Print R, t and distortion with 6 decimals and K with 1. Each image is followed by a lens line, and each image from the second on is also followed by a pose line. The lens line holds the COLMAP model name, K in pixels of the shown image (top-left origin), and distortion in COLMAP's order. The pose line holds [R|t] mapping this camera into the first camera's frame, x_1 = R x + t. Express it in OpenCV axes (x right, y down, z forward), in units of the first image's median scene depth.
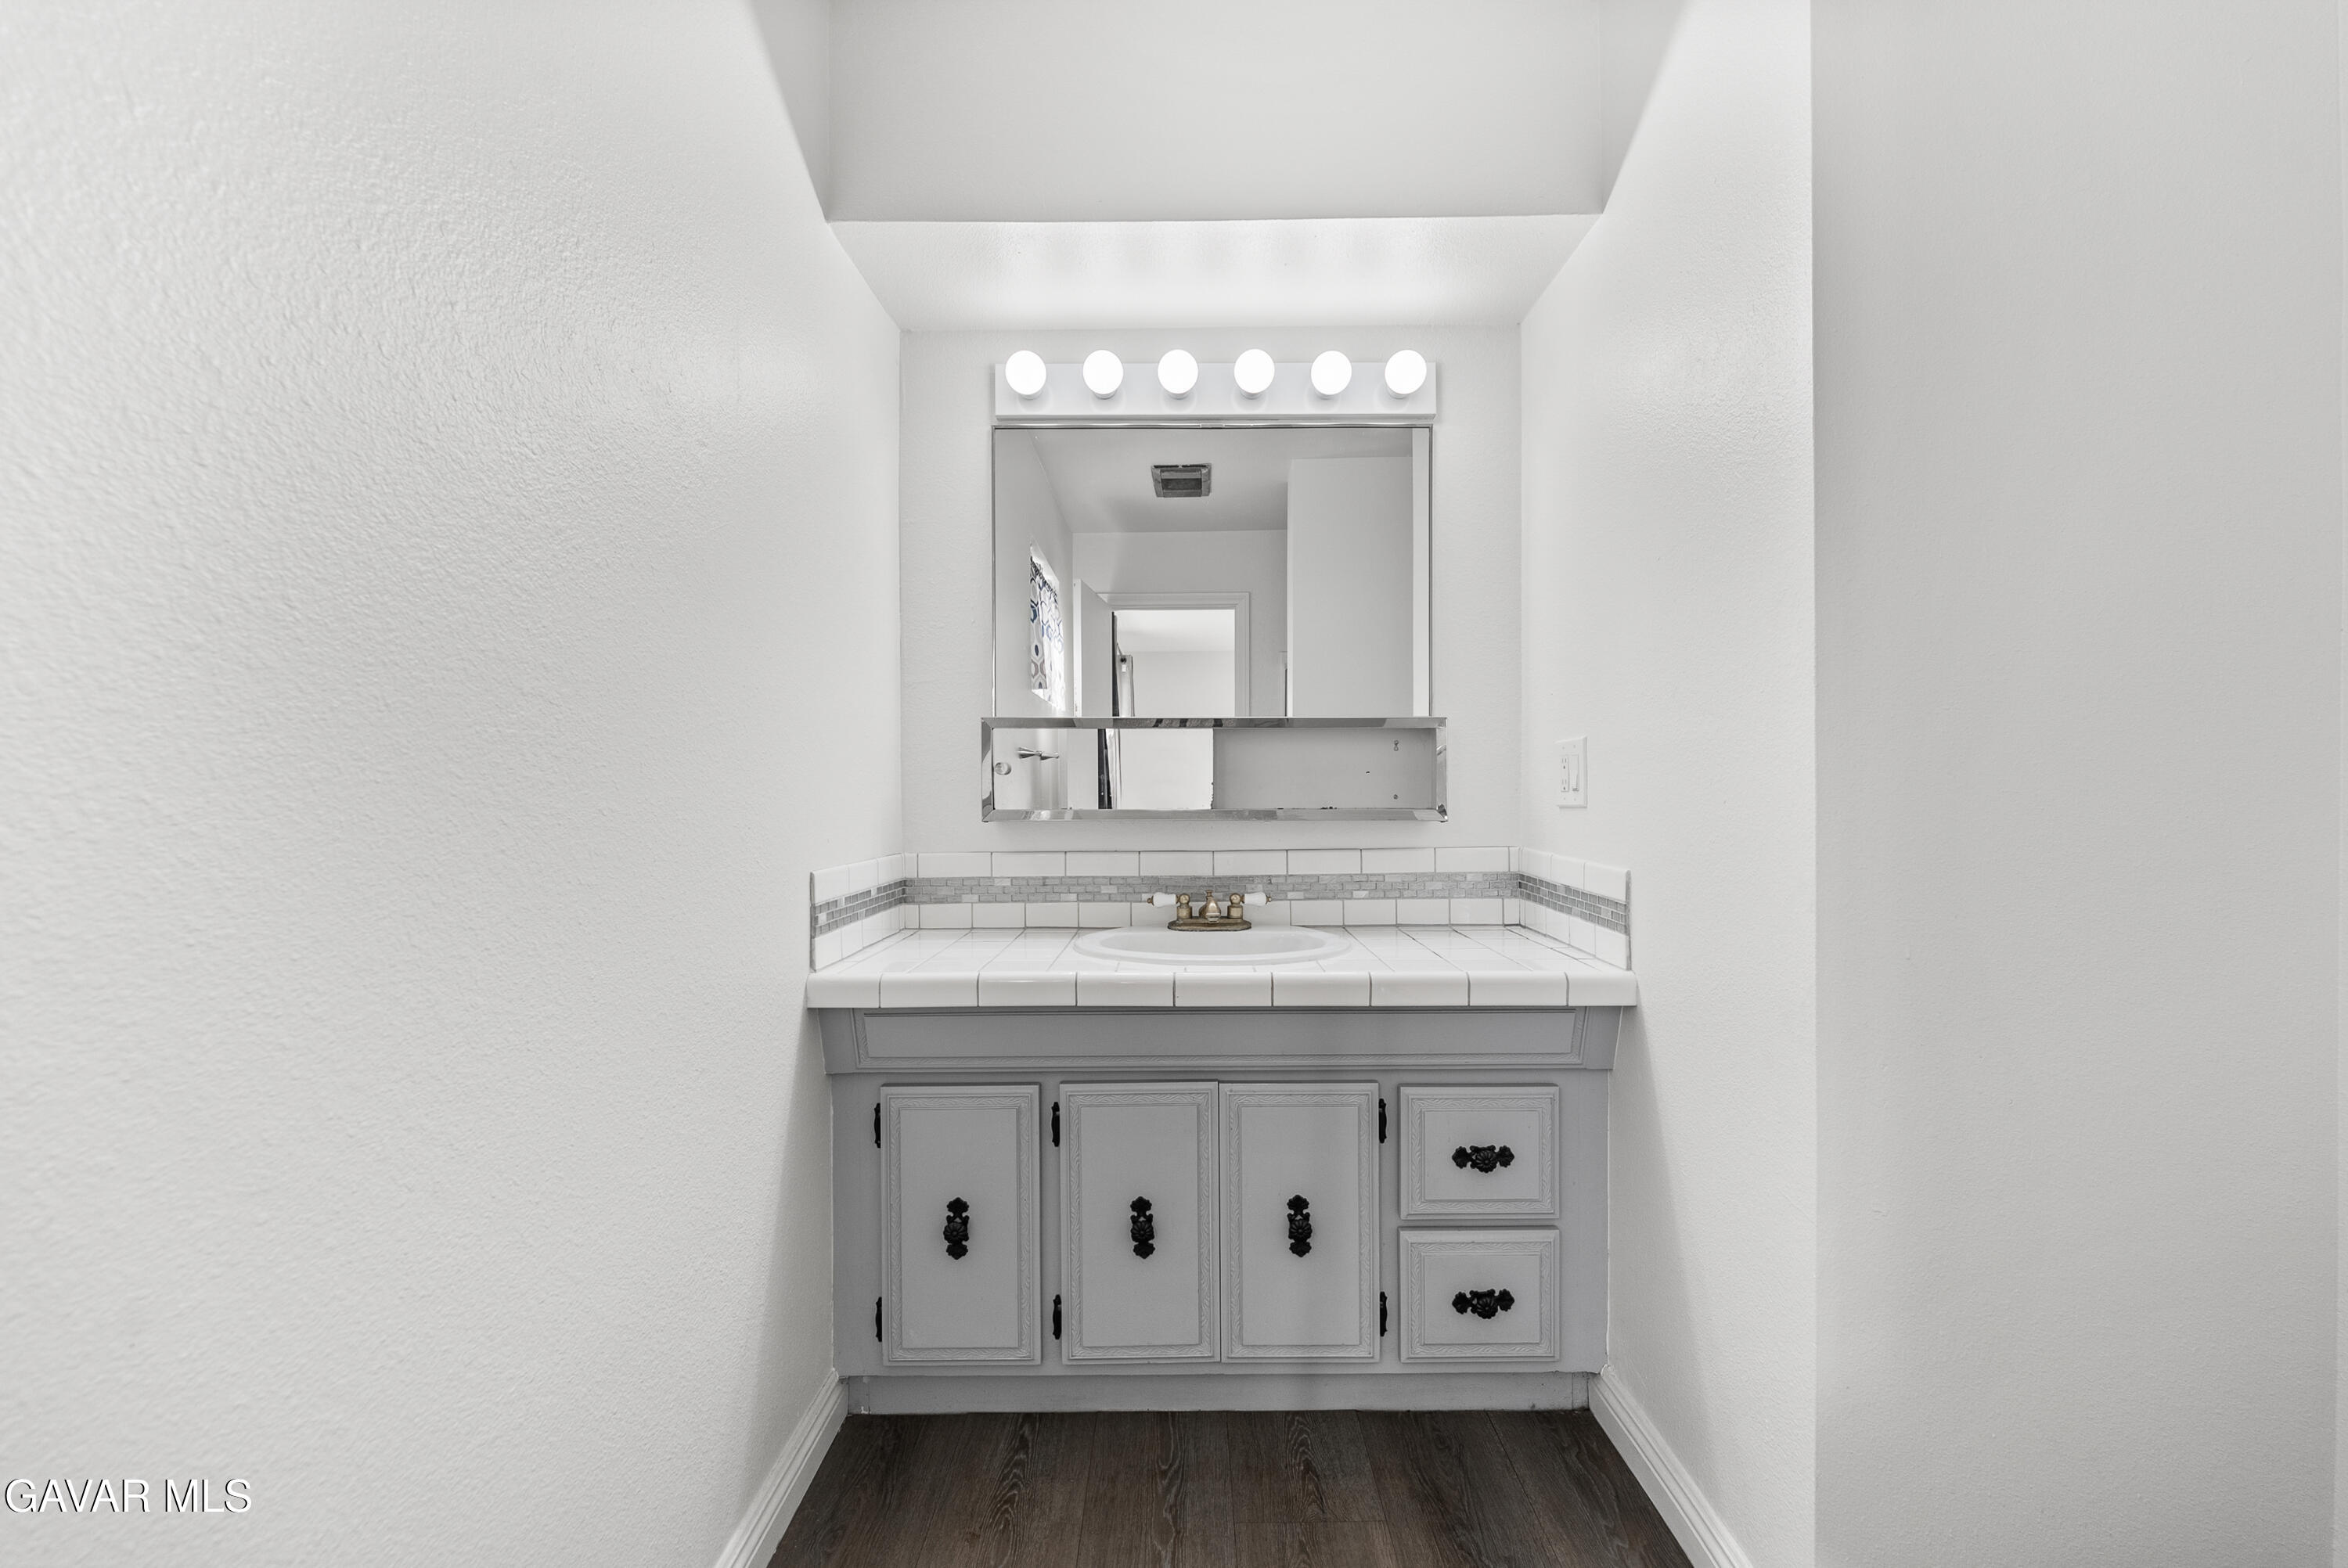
lens RADIAL K [[956.0, 0, 1177.1], [0, 956.0, 790.9], [0, 0, 1]] dist [-0.001068, -0.000297]
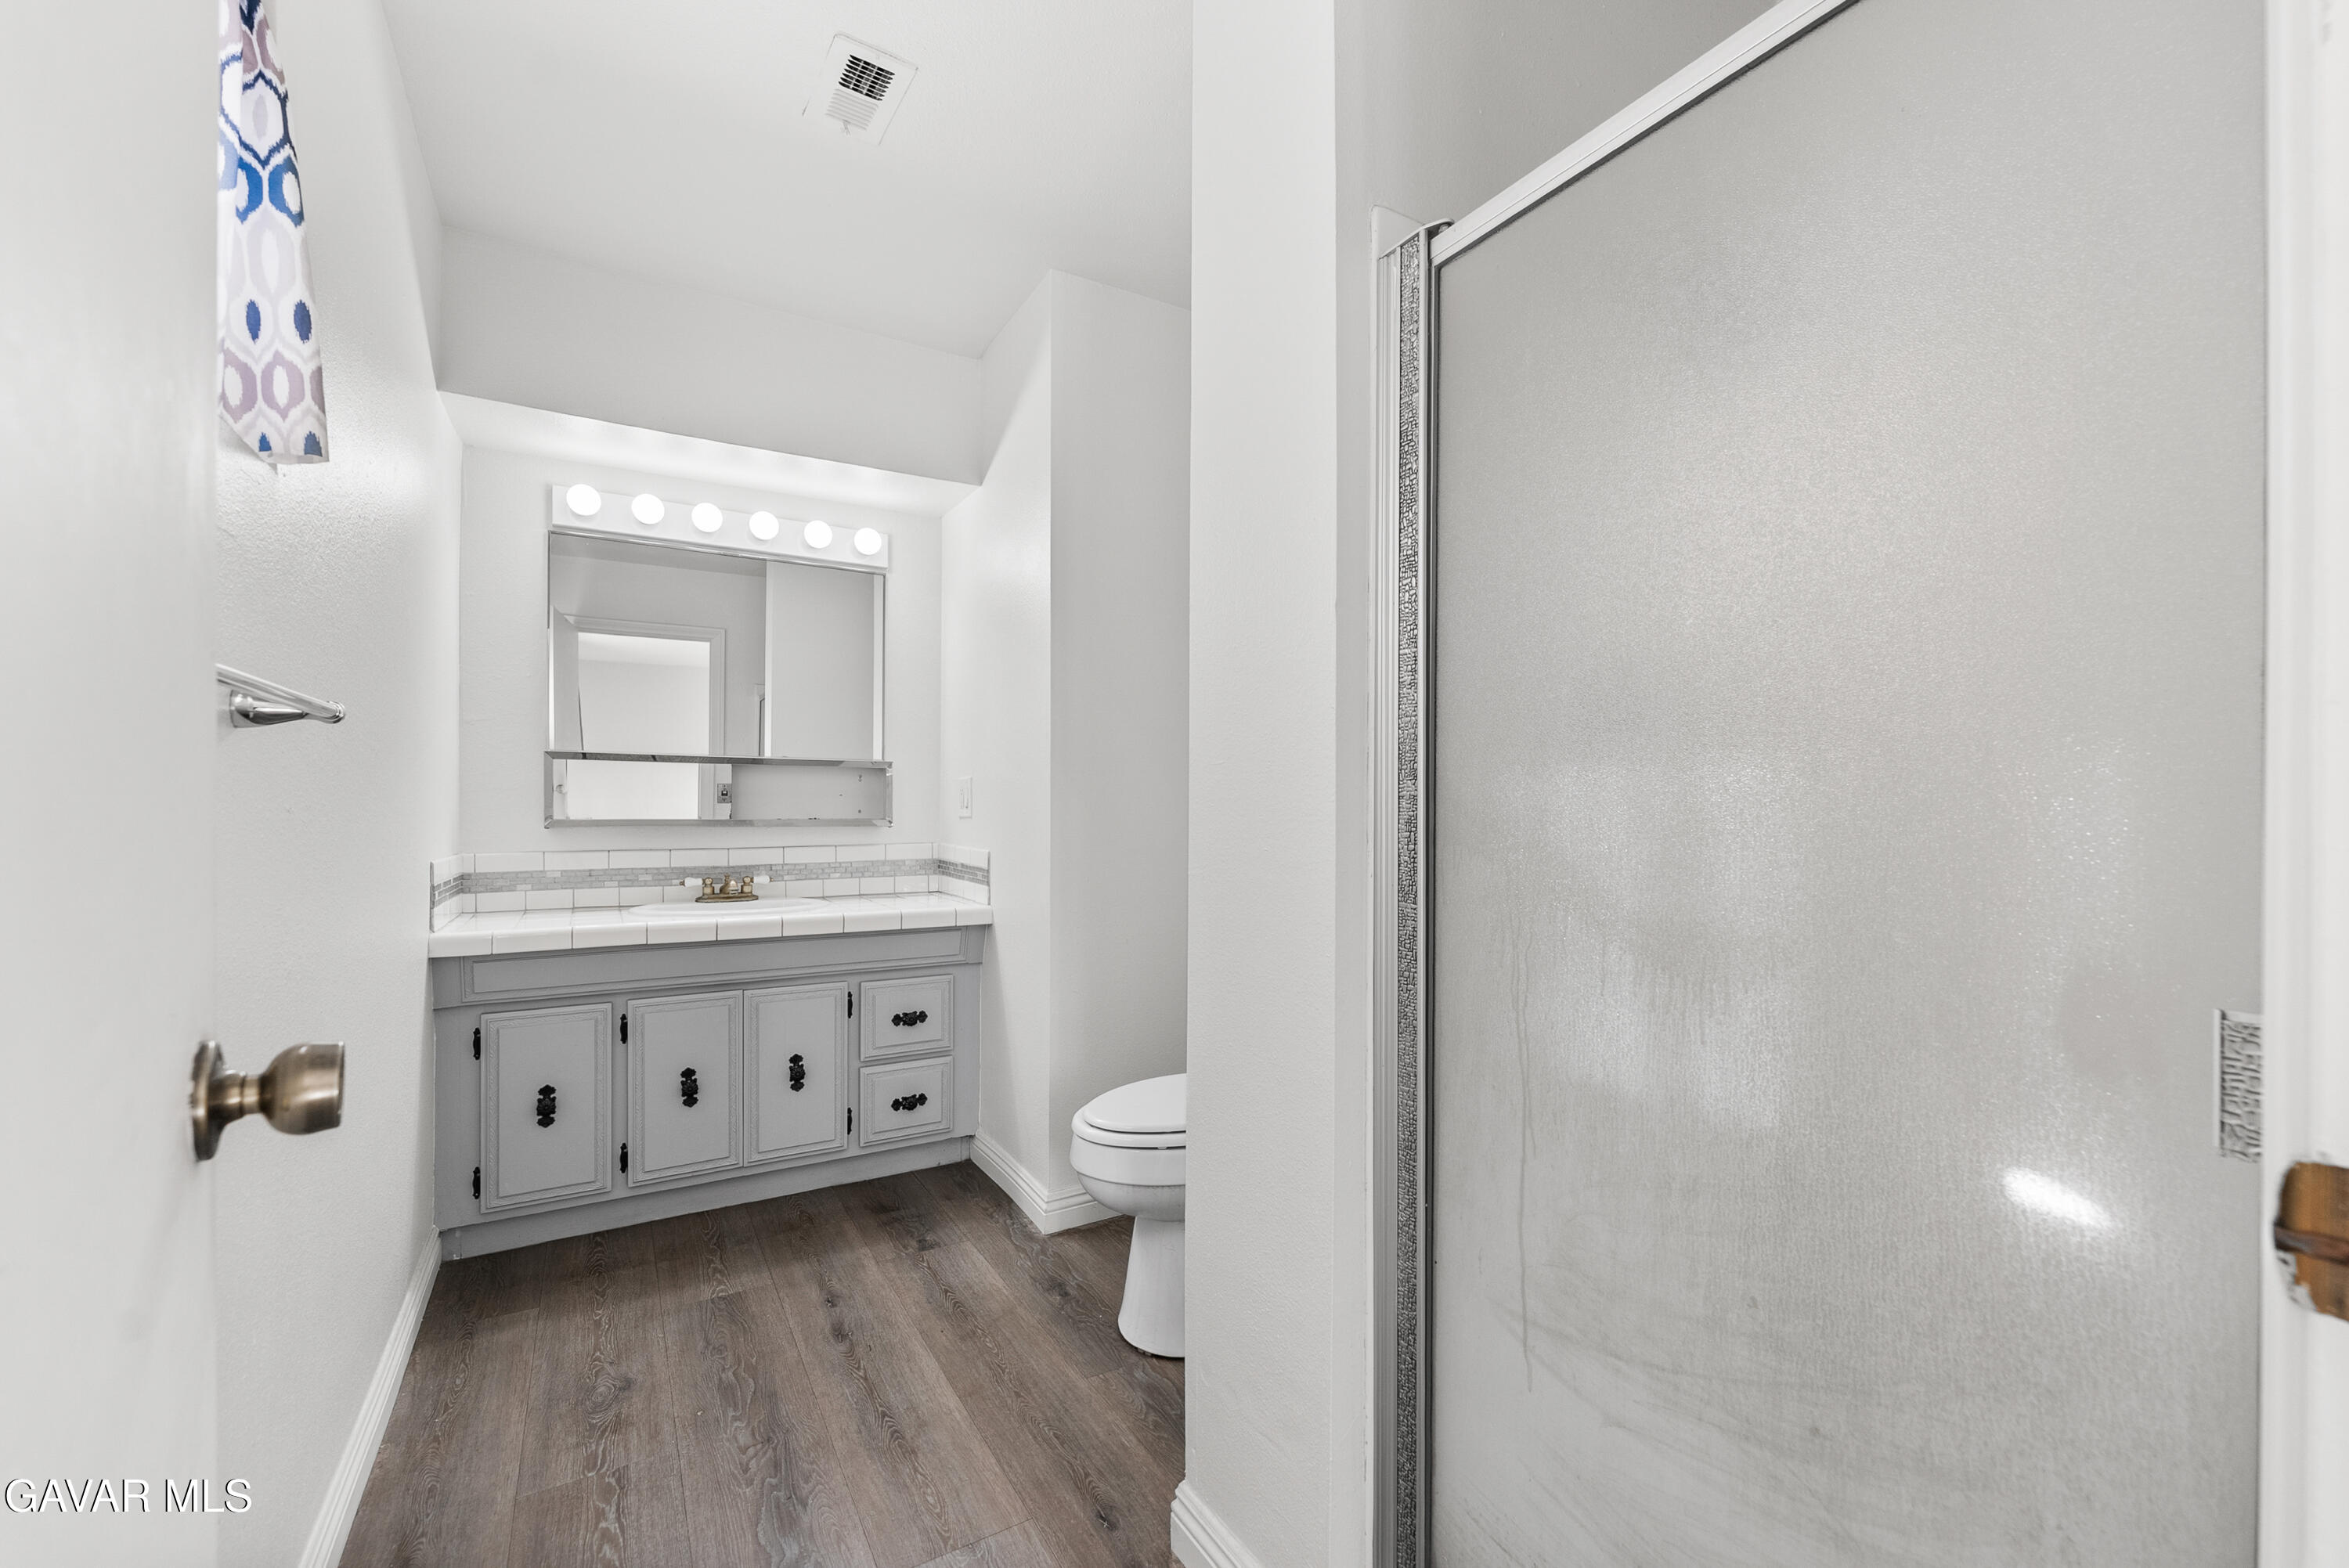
lens RADIAL K [[956.4, 0, 1177.6], [0, 956.4, 790.9], [0, 0, 1]] dist [-0.001068, -0.000297]
pose [[0.854162, 0.014026, 0.519817, -0.168058], [-0.003090, 0.999755, -0.021898, 0.007796], [-0.519997, 0.017098, 0.853997, -0.723755]]
